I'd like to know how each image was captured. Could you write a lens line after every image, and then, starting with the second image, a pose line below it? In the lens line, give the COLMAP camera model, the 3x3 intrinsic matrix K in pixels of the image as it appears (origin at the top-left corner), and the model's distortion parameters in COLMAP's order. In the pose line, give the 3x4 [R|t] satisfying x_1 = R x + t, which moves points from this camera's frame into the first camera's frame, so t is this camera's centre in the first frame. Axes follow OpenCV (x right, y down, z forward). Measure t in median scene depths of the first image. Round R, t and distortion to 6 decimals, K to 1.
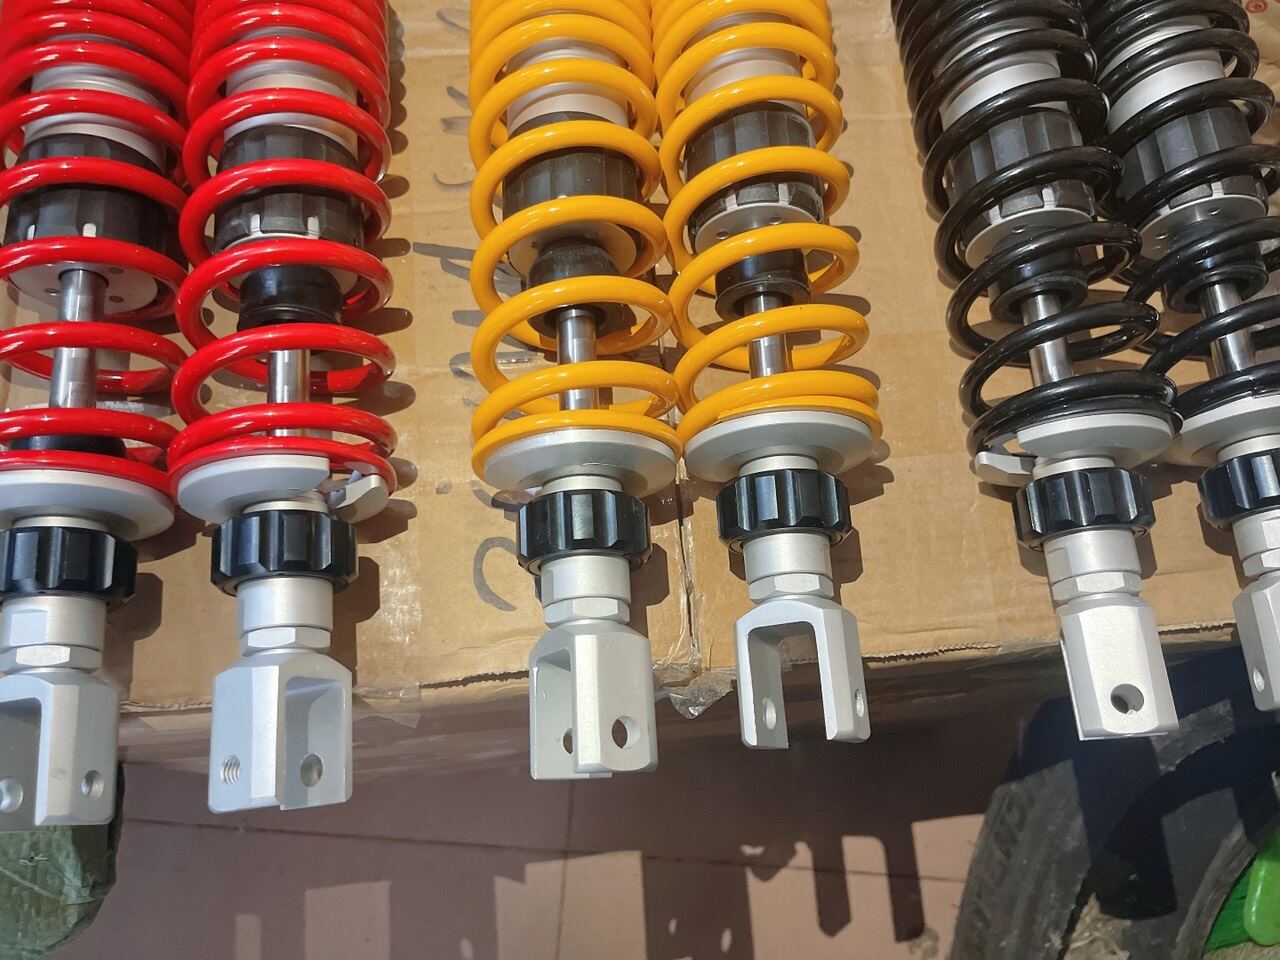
lens RADIAL K [[982.4, 0, 640.0], [0, 982.4, 480.0], [0, 0, 1]] dist [0.006170, -0.037598]
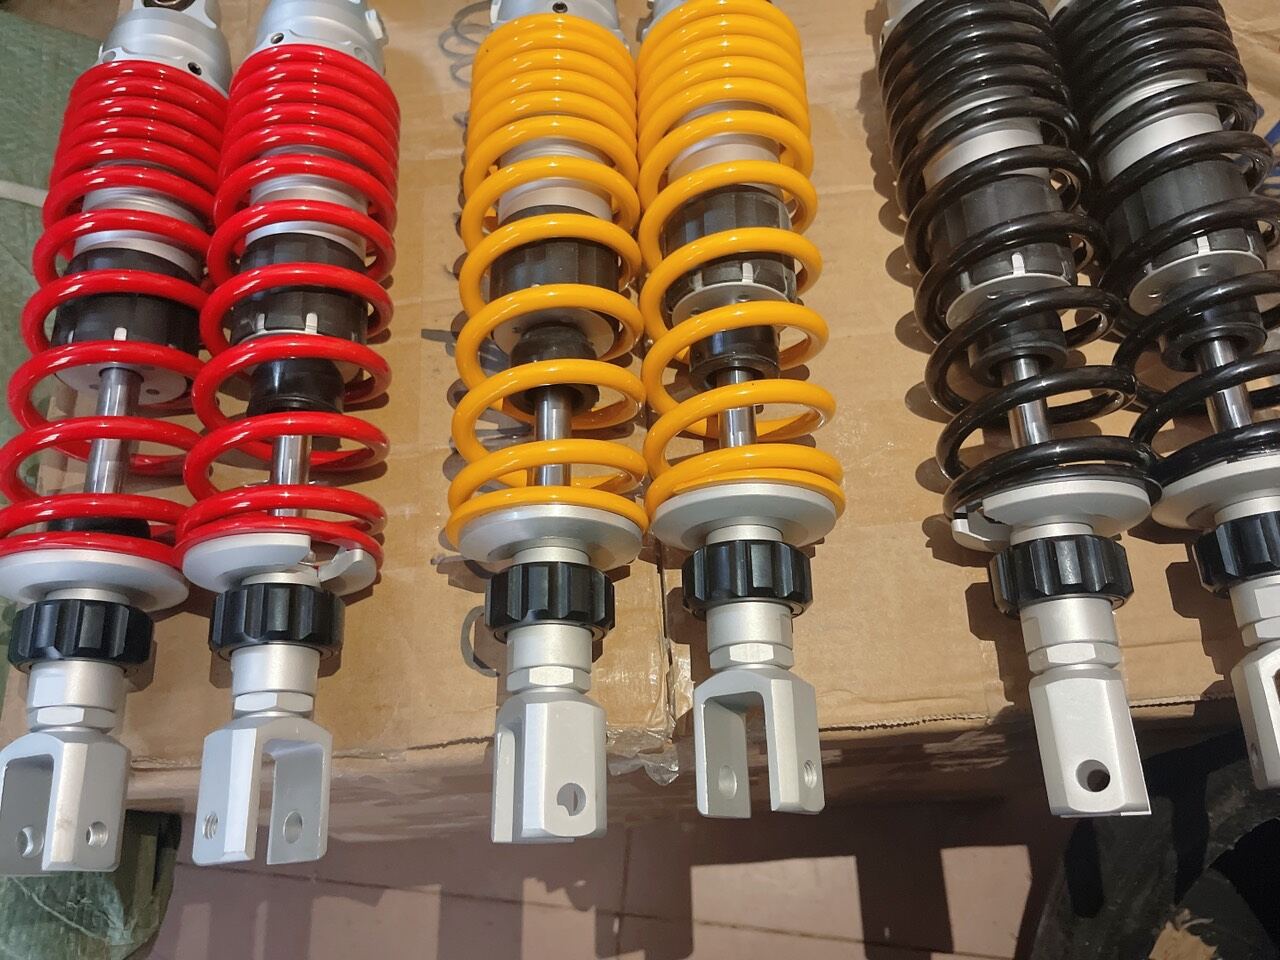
lens RADIAL K [[982.4, 0, 640.0], [0, 982.4, 480.0], [0, 0, 1]] dist [0.006170, -0.037598]
pose [[0.991272, -0.018339, -0.130547, 0.168163], [0.011158, 0.998395, -0.055531, -0.017078], [0.131356, 0.053590, 0.989886, -0.027816]]
